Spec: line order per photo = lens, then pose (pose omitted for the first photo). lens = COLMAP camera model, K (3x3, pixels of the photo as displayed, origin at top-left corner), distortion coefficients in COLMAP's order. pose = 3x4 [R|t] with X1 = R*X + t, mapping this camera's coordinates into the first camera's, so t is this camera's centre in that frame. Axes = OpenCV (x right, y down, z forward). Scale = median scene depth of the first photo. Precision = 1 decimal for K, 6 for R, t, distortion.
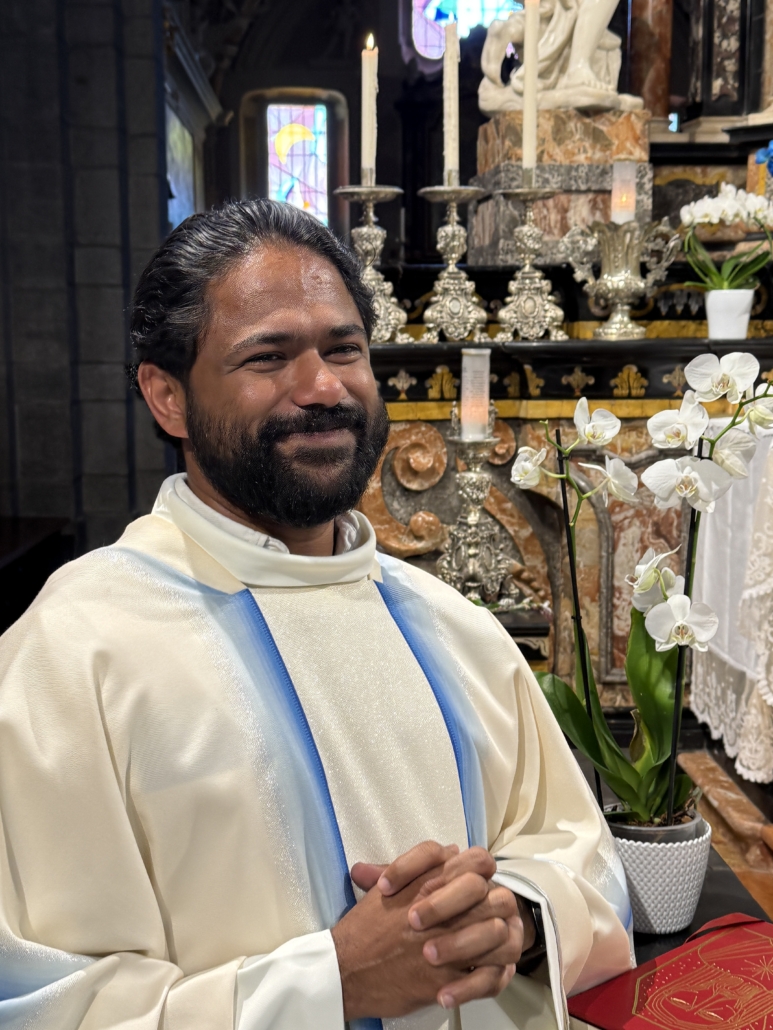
lens RADIAL K [[1430.7, 0, 386.5], [0, 1430.7, 515.0], [0, 0, 1]] dist [0.176550, -0.305834]
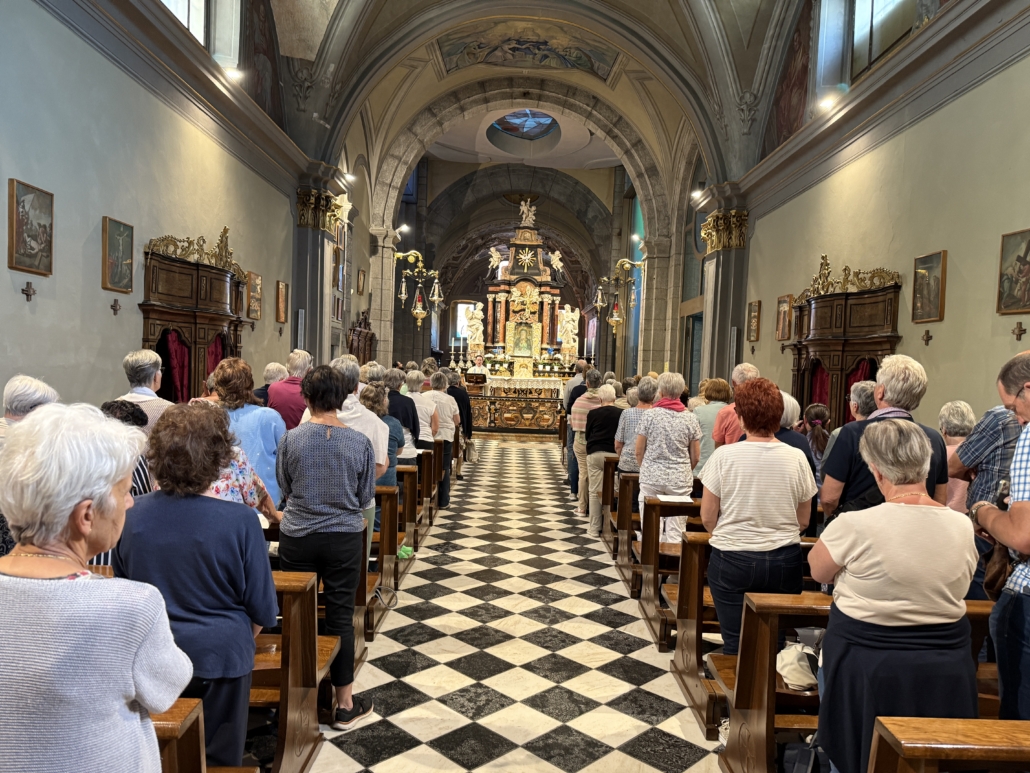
lens RADIAL K [[741.6, 0, 522.3], [0, 741.6, 385.4], [0, 0, 1]] dist [0.089502, -0.096083]
pose [[0.999175, 0.037620, -0.015313, 0.516410], [-0.038905, 0.994745, -0.094702, 0.433850], [0.011670, 0.095220, 0.995388, -3.782664]]
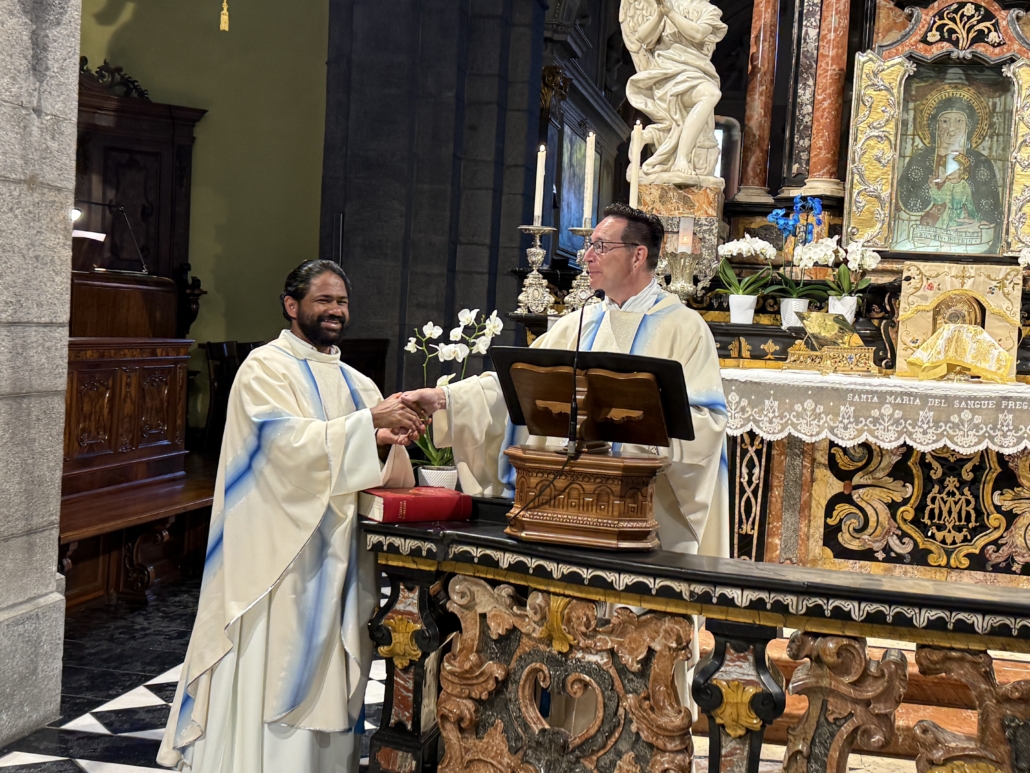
lens RADIAL K [[1430.7, 0, 515.0], [0, 1430.7, 386.5], [0, 0, 1]] dist [0.176550, -0.305834]
pose [[0.969823, 0.067067, -0.234403, 0.358273], [-0.085713, 0.993838, -0.070275, 0.086411], [0.228246, 0.088246, 0.969596, -0.639765]]
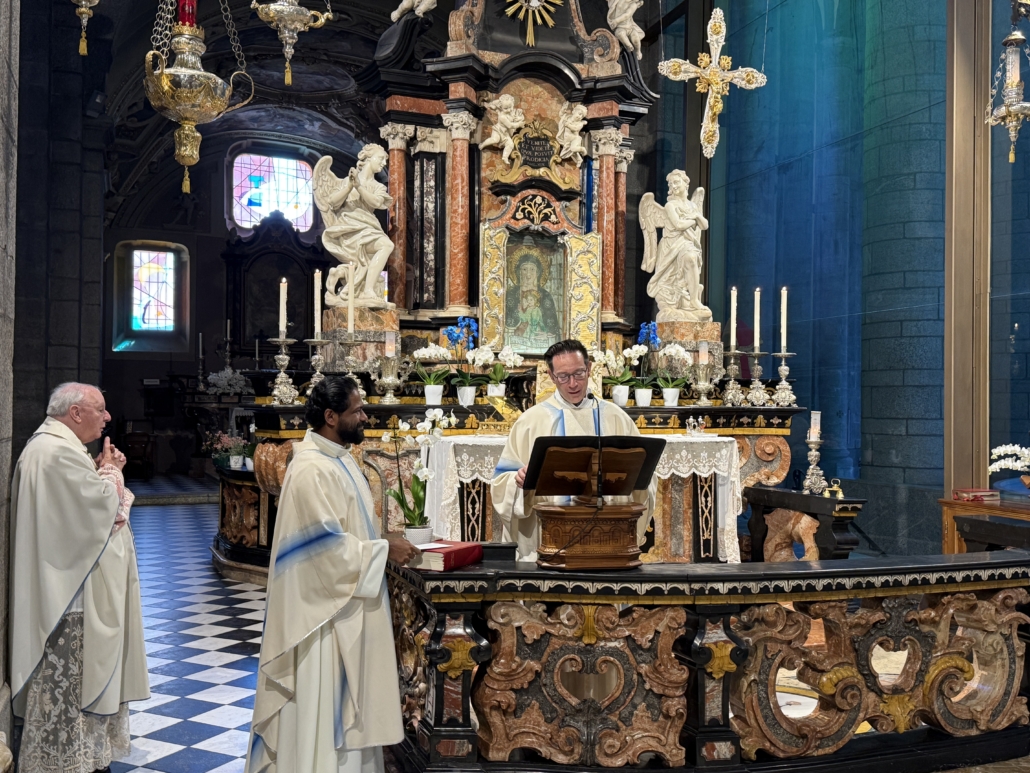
lens RADIAL K [[1029.3, 0, 516.3], [0, 1029.3, 397.4], [0, 0, 1]] dist [0.139023, -0.011487]
pose [[0.951173, 0.013615, 0.308358, -0.157587], [0.025541, 0.992129, -0.122591, 0.077625], [-0.307600, 0.124481, 0.943338, -0.643683]]
